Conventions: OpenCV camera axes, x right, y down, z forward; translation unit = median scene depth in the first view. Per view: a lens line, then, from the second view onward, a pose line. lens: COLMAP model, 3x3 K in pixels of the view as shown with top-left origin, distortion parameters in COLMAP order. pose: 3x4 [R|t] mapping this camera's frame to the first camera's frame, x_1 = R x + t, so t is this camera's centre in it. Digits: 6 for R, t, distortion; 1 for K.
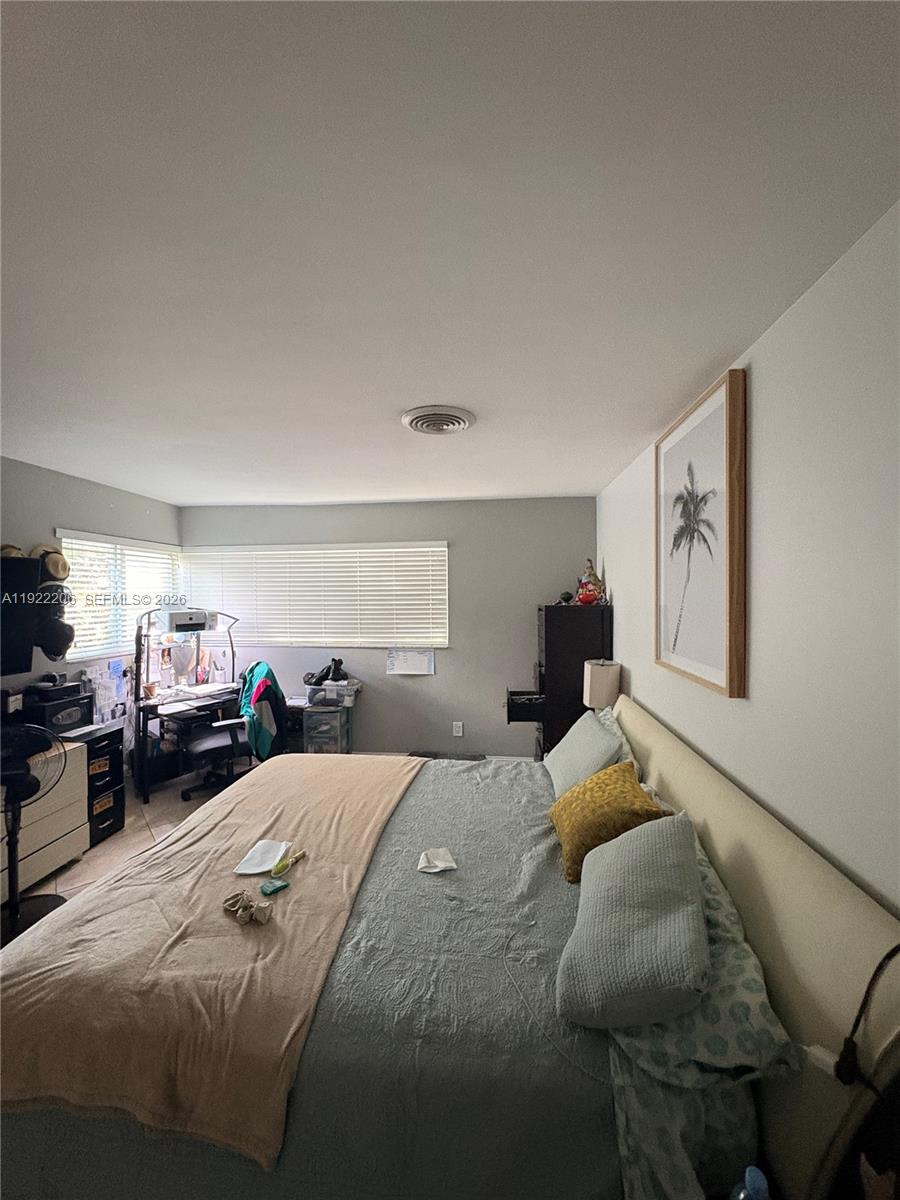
lens RADIAL K [[476.5, 0, 449.9], [0, 476.5, 598.6], [0, 0, 1]] dist [0.000449, 0.000025]
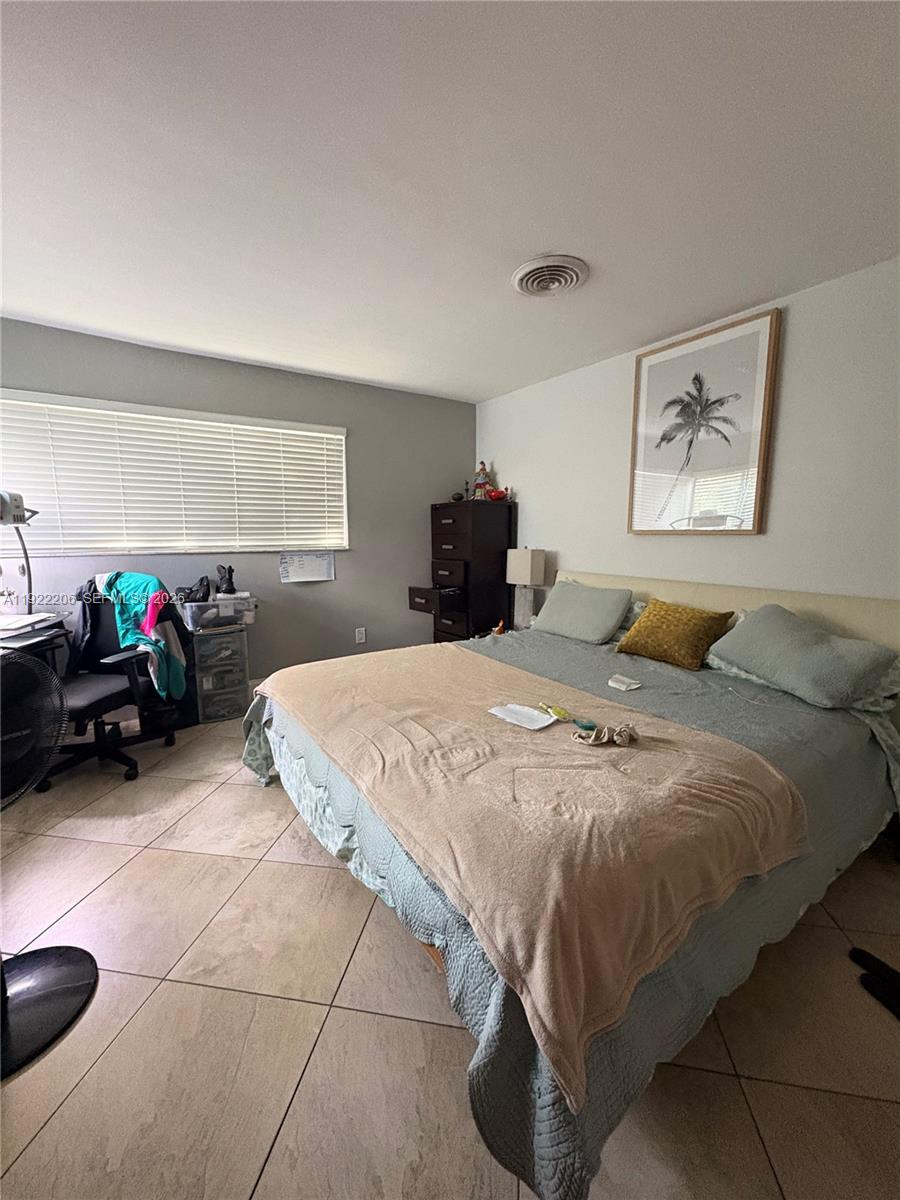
lens RADIAL K [[476.5, 0, 456.9], [0, 476.5, 598.1], [0, 0, 1]] dist [0.000449, 0.000025]
pose [[0.764000, -0.087220, 0.639294, -0.446405], [0.004682, 0.991545, 0.129682, 0.079382], [-0.645199, -0.096083, 0.757948, 0.166021]]
